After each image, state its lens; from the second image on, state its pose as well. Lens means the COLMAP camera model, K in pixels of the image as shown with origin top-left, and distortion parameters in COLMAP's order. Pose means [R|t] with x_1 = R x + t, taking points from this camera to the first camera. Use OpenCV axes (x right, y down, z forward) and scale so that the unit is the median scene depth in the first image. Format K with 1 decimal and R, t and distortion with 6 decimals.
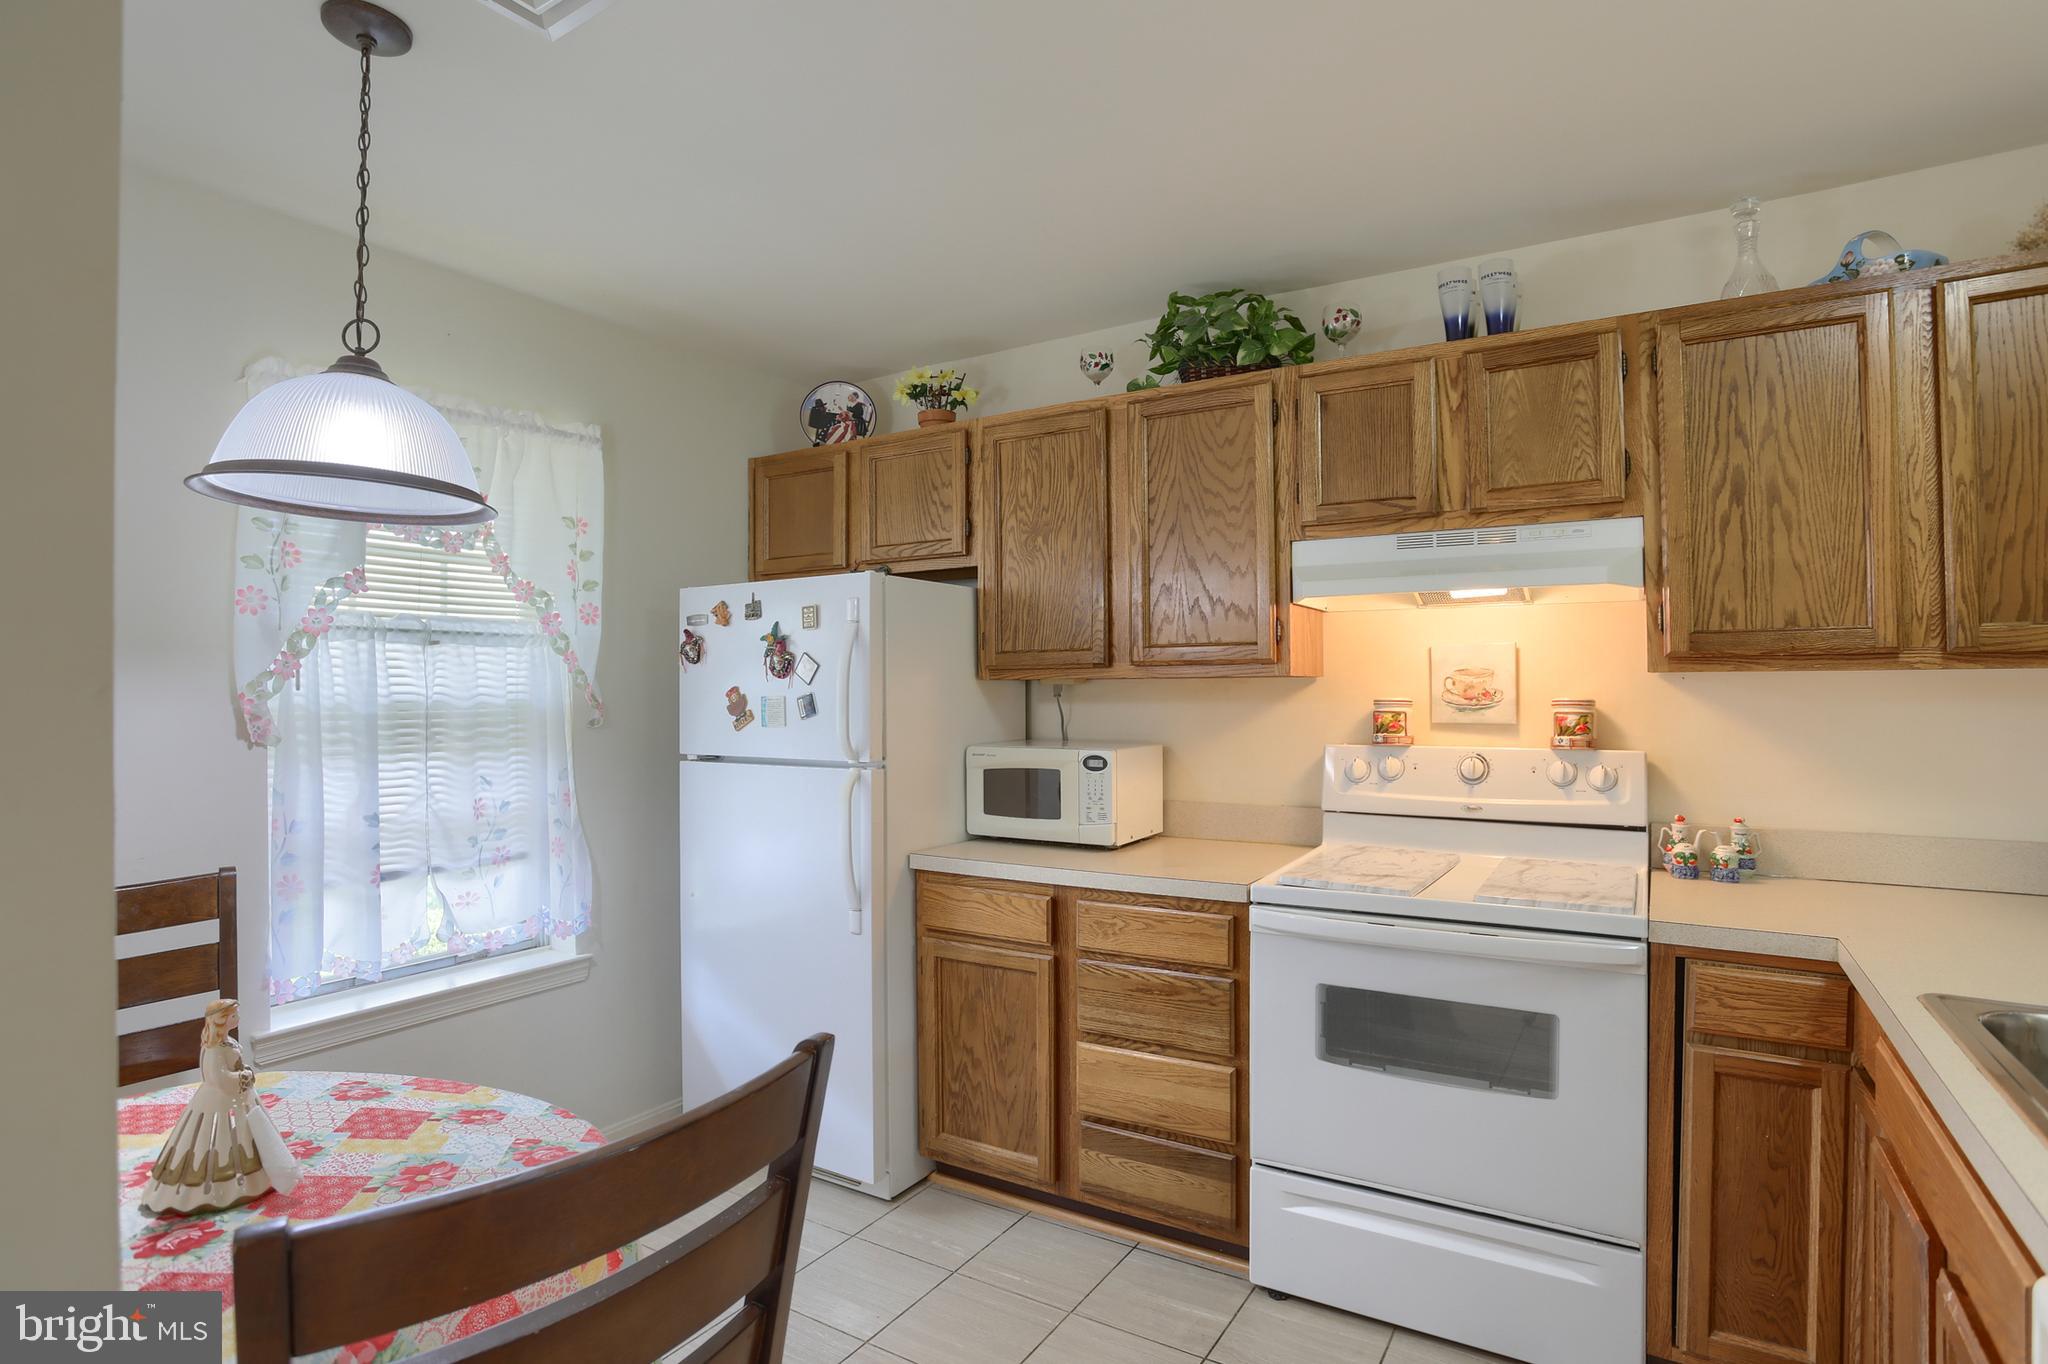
lens RADIAL K [[1033.4, 0, 1038.3], [0, 1033.4, 675.7], [0, 0, 1]] dist [-0.062839, 0.022556]
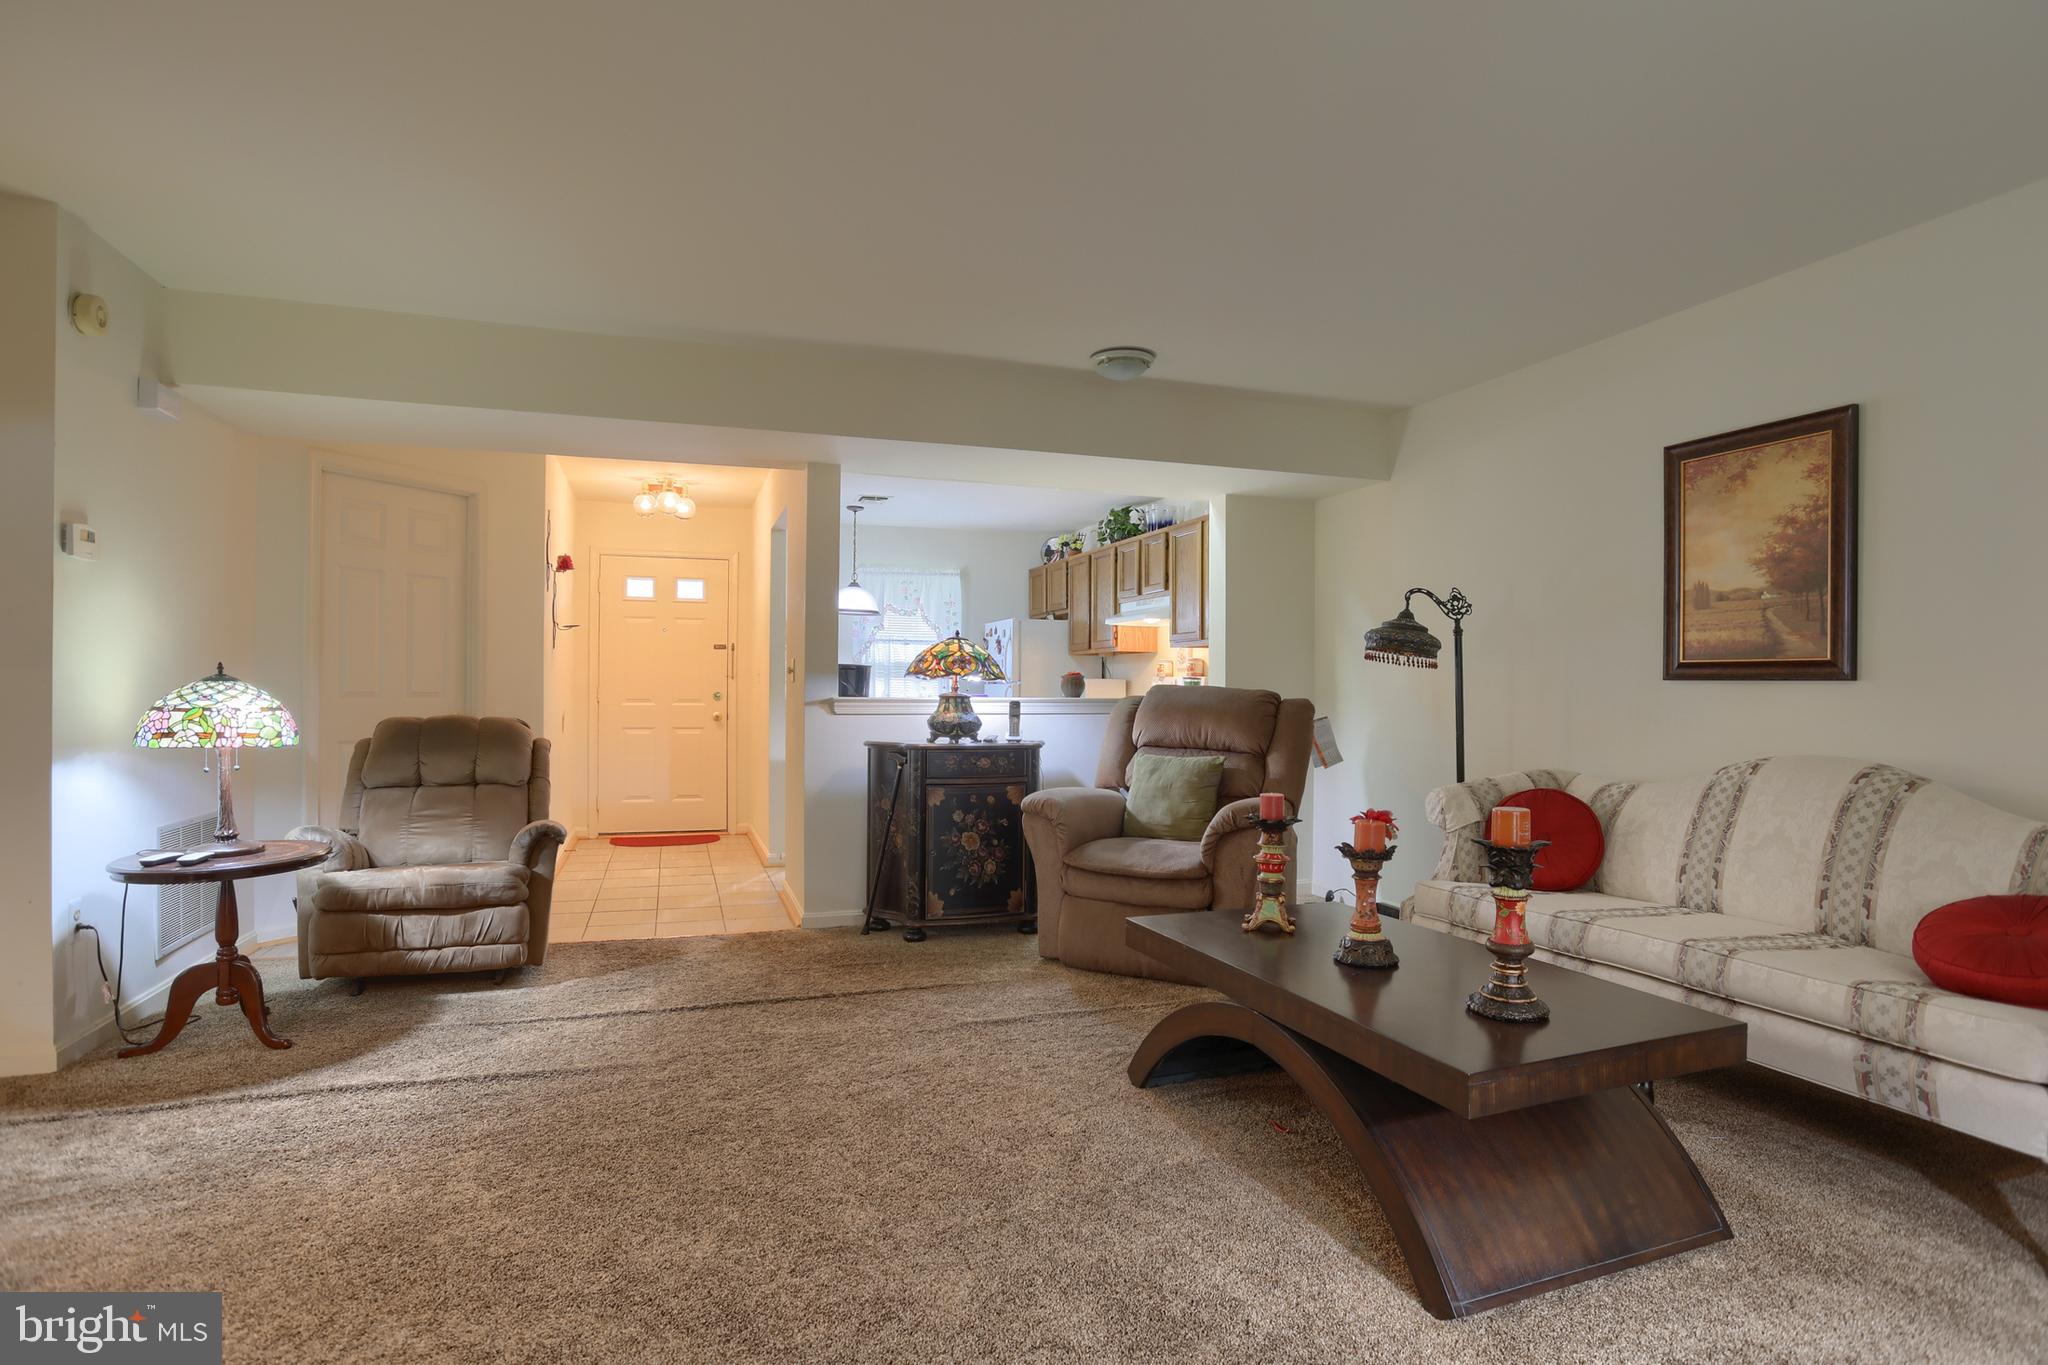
lens RADIAL K [[1033.4, 0, 1010.5], [0, 1033.4, 693.1], [0, 0, 1]] dist [-0.062839, 0.022556]
pose [[0.761606, 0.015707, -0.647850, 1.810714], [-0.003736, 0.999796, 0.019848, 0.058545], [0.648030, -0.012696, 0.761509, -1.317120]]
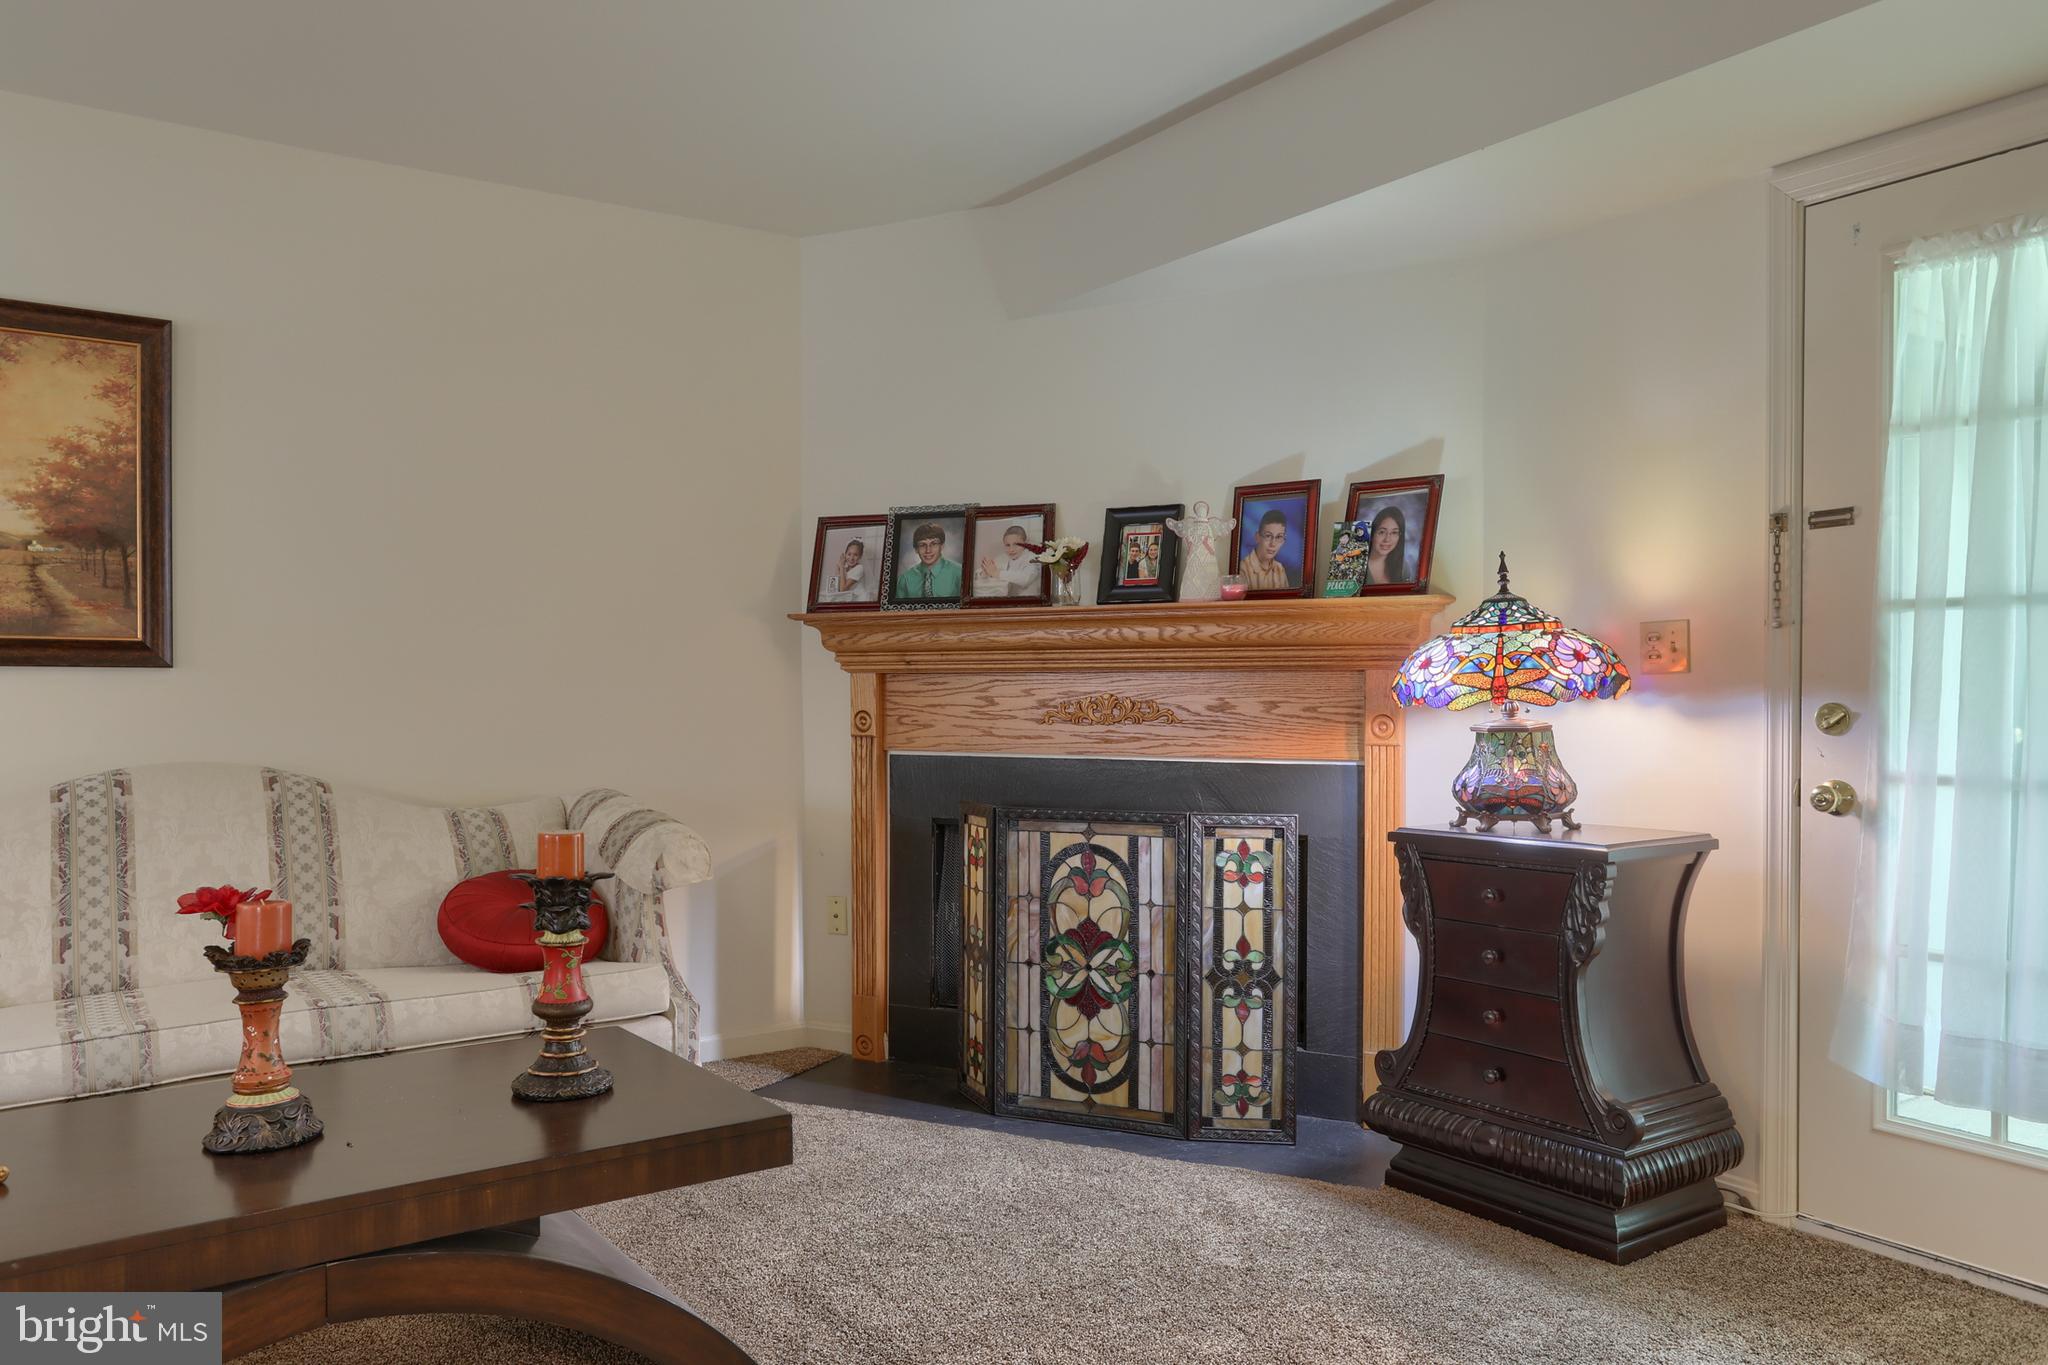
lens RADIAL K [[1559.1, 0, 1022.5], [0, 1559.1, 692.1], [0, 0, 1]] dist [0.011123, 0.008770]
pose [[0.434400, 0.000848, 0.900720, 0.873814], [-0.012440, 0.999910, 0.005059, 0.068686], [-0.900634, -0.013403, 0.434371, -1.146823]]
